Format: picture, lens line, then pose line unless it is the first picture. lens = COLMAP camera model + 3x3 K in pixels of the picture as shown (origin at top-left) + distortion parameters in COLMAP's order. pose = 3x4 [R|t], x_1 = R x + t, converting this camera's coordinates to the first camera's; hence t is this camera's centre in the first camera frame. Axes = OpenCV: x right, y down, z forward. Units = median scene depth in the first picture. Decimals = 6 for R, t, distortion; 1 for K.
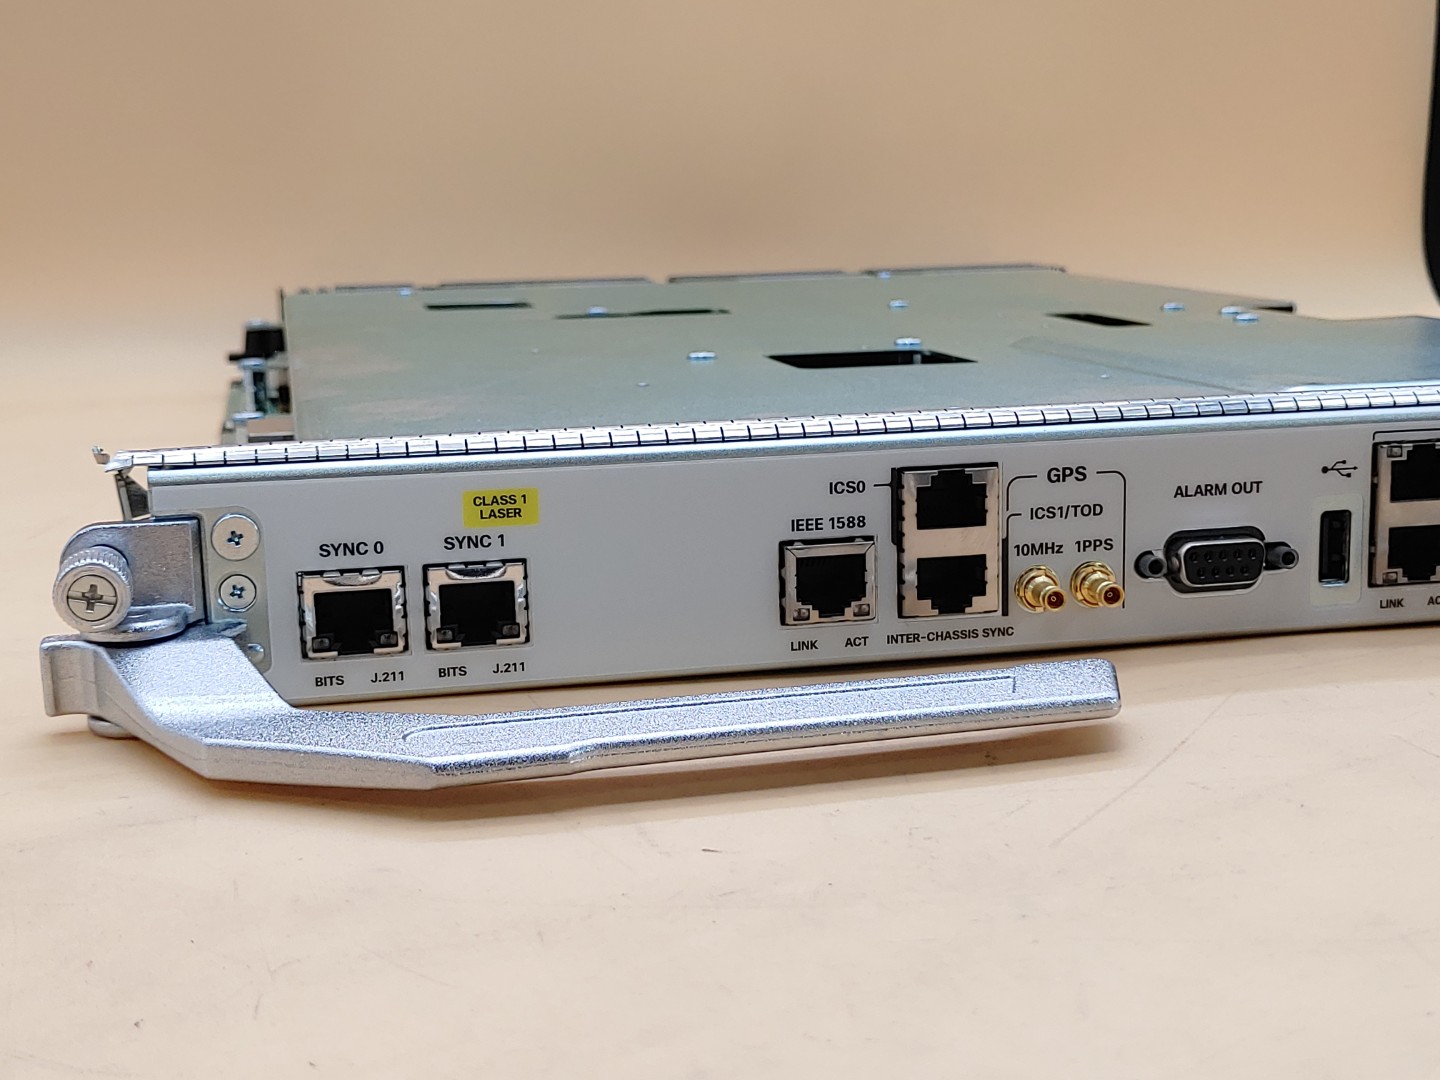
lens RADIAL K [[1908.6, 0, 720.0], [0, 1908.6, 540.0], [0, 0, 1]] dist [0.278031, -1.755269]
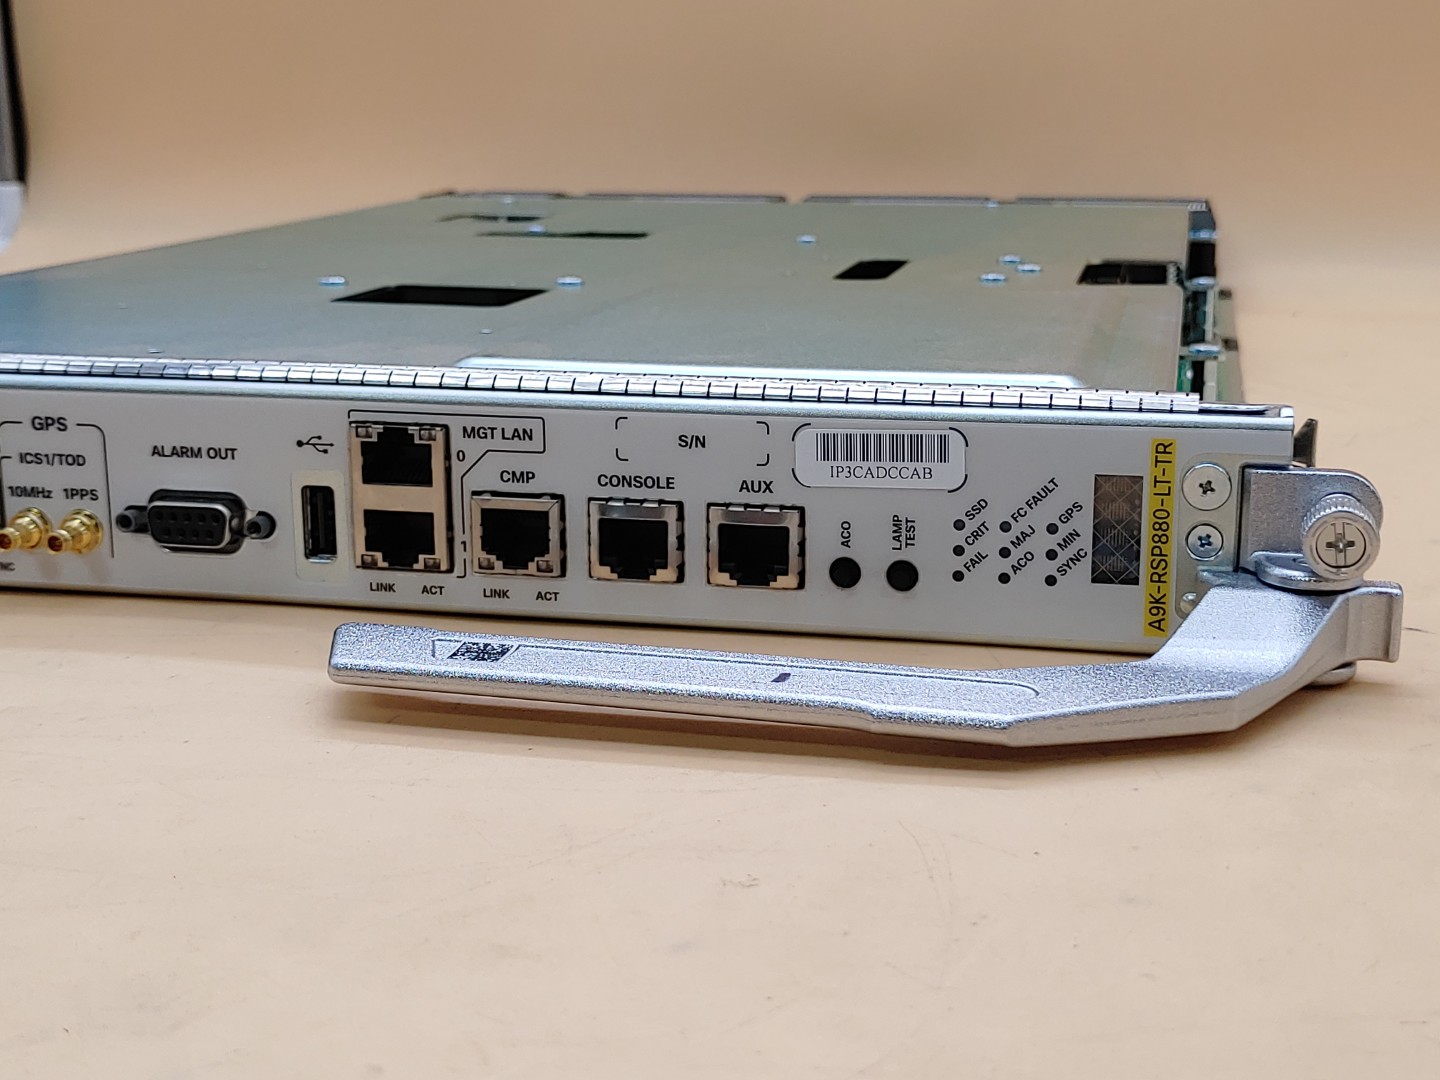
lens RADIAL K [[1908.6, 0, 720.0], [0, 1908.6, 540.0], [0, 0, 1]] dist [0.278031, -1.755269]
pose [[0.923211, 0.110273, -0.368133, 0.890768], [-0.100627, 0.993890, 0.045363, -0.054208], [0.370886, -0.004836, 0.928666, 0.157981]]
